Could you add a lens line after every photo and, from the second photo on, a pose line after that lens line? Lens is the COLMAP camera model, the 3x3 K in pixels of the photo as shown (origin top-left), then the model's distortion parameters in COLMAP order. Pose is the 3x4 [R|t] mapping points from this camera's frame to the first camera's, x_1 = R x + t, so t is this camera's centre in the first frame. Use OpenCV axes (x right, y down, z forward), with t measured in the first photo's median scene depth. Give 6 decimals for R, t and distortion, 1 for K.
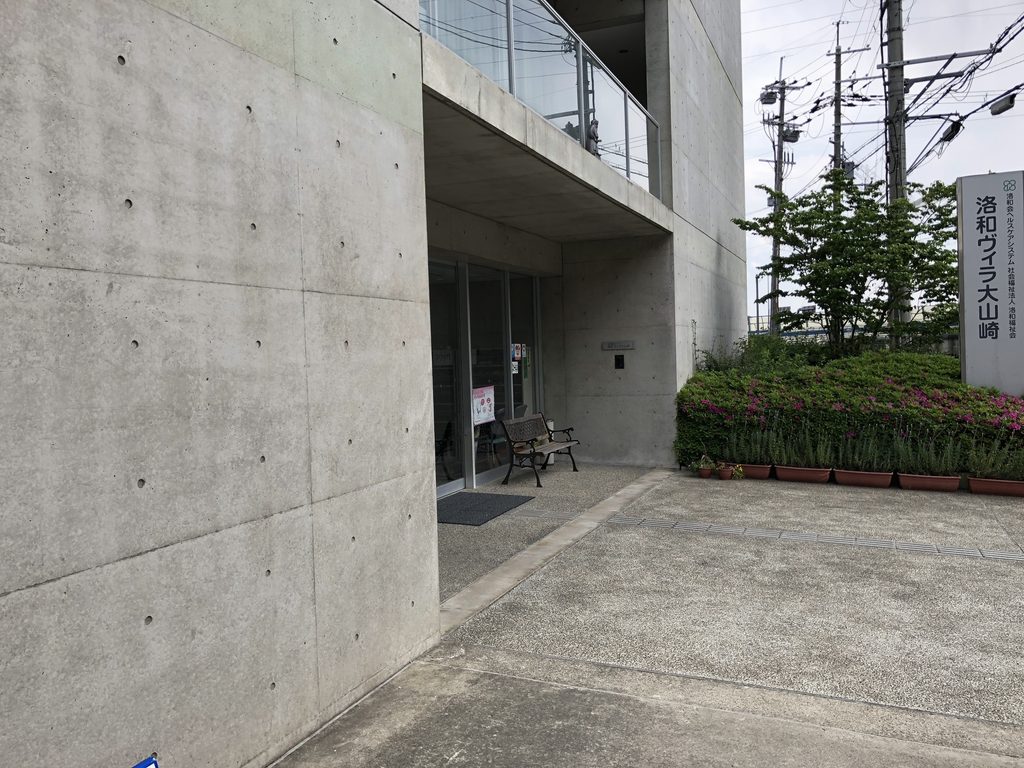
lens RADIAL K [[833.4, 0, 512.0], [0, 833.4, 384.0], [0, 0, 1]] dist [0.069675, -0.121930]
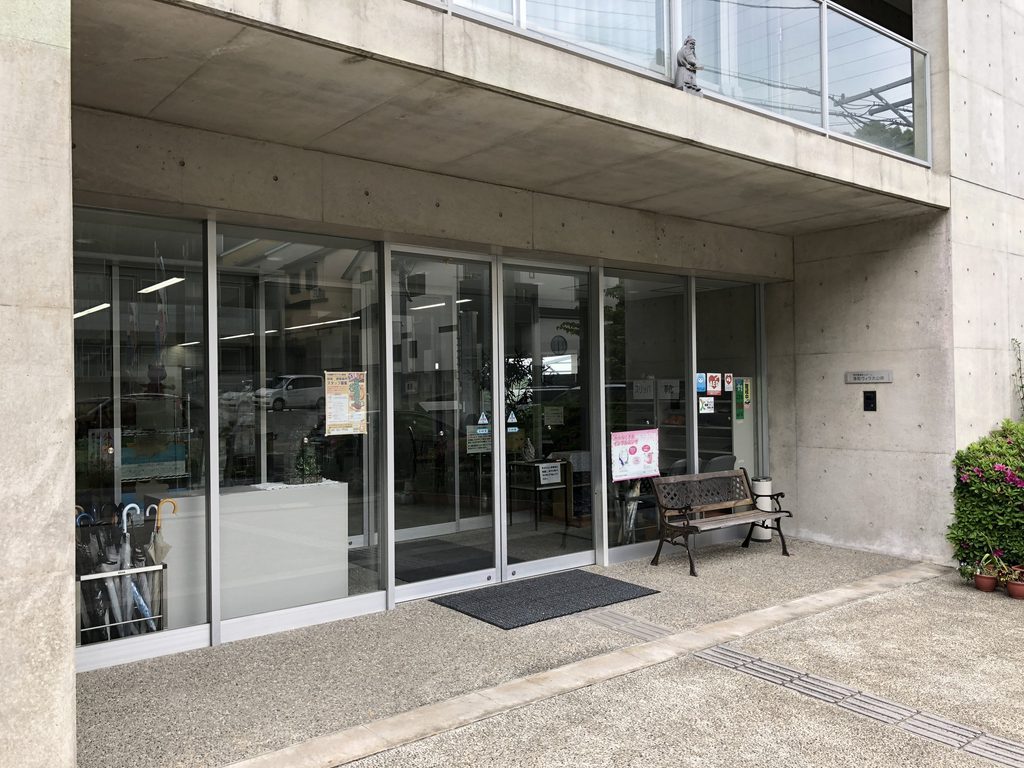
lens RADIAL K [[846.1, 0, 512.0], [0, 846.1, 384.0], [0, 0, 1]] dist [0.000181, 0.008928]
pose [[0.875576, 0.017390, -0.482767, 0.236190], [-0.032524, 0.999206, -0.022994, -0.017158], [0.481984, 0.035835, 0.875447, 0.281709]]
